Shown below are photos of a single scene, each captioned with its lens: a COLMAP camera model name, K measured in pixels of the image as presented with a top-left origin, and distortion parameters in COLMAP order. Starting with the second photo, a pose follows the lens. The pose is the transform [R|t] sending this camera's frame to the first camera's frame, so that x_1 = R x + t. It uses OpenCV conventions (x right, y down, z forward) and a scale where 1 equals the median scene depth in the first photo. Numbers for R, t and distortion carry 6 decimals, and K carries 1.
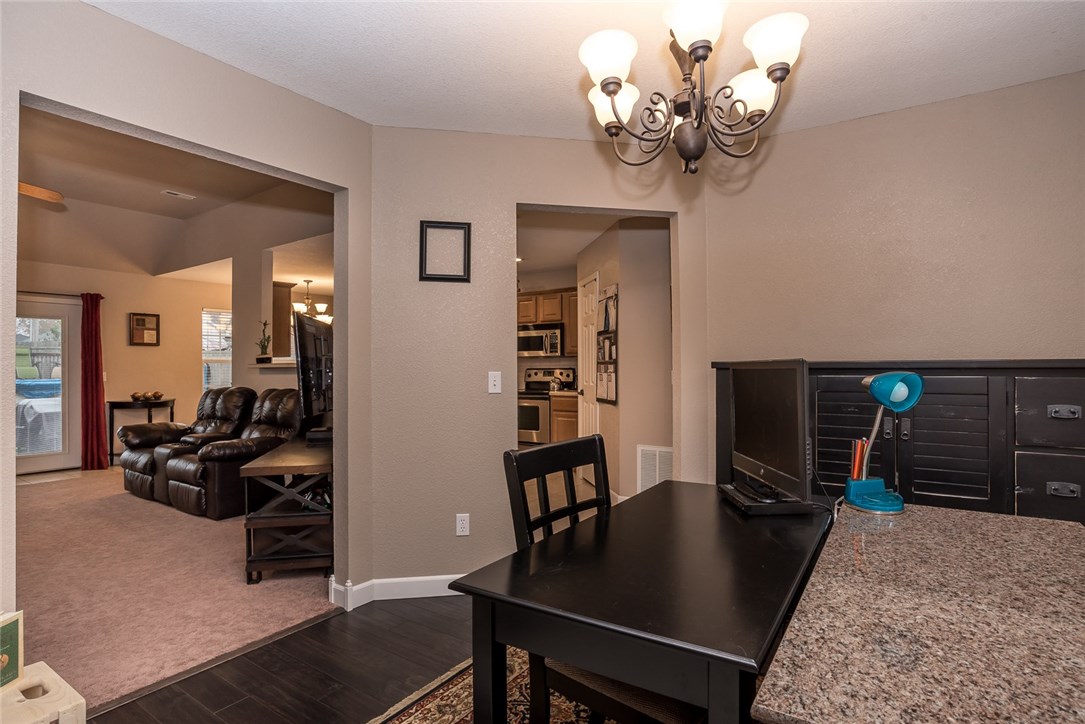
lens RADIAL K [[550.3, 0, 532.0], [0, 550.3, 369.1], [0, 0, 1]] dist [-0.034525, 0.003950]
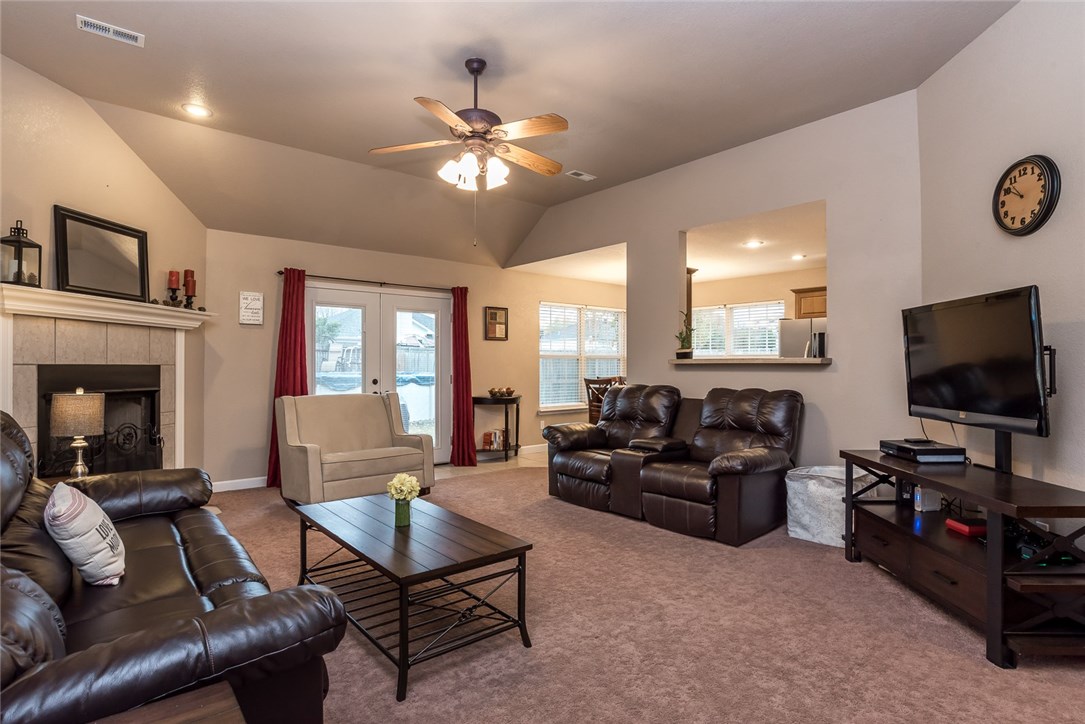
lens RADIAL K [[550.3, 0, 549.1], [0, 550.3, 362.9], [0, 0, 1]] dist [-0.034525, 0.003950]
pose [[0.967077, 0.004782, -0.254437, -0.383861], [-0.005544, 0.999982, -0.002280, -0.000623], [0.254422, 0.003615, 0.967087, 0.065599]]
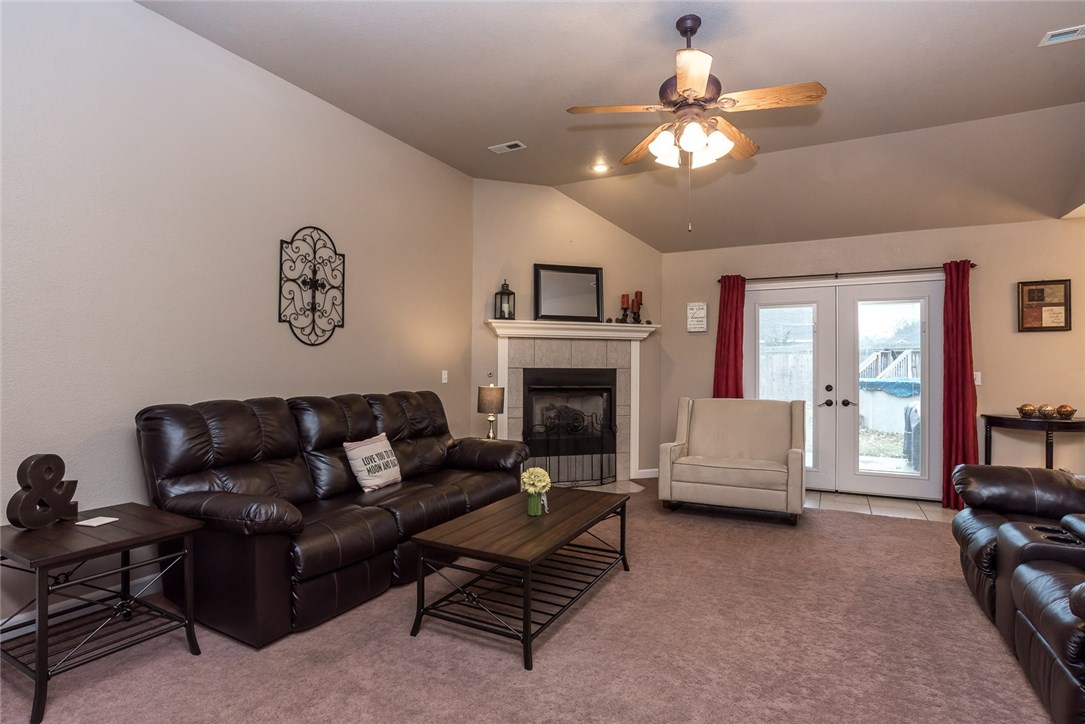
lens RADIAL K [[550.3, 0, 540.7], [0, 550.3, 363.4], [0, 0, 1]] dist [-0.034525, 0.003950]
pose [[0.125546, -0.001994, -0.992086, -0.171896], [-0.002788, 0.999993, -0.002363, -0.002527], [0.992084, 0.003063, 0.125540, 0.346368]]
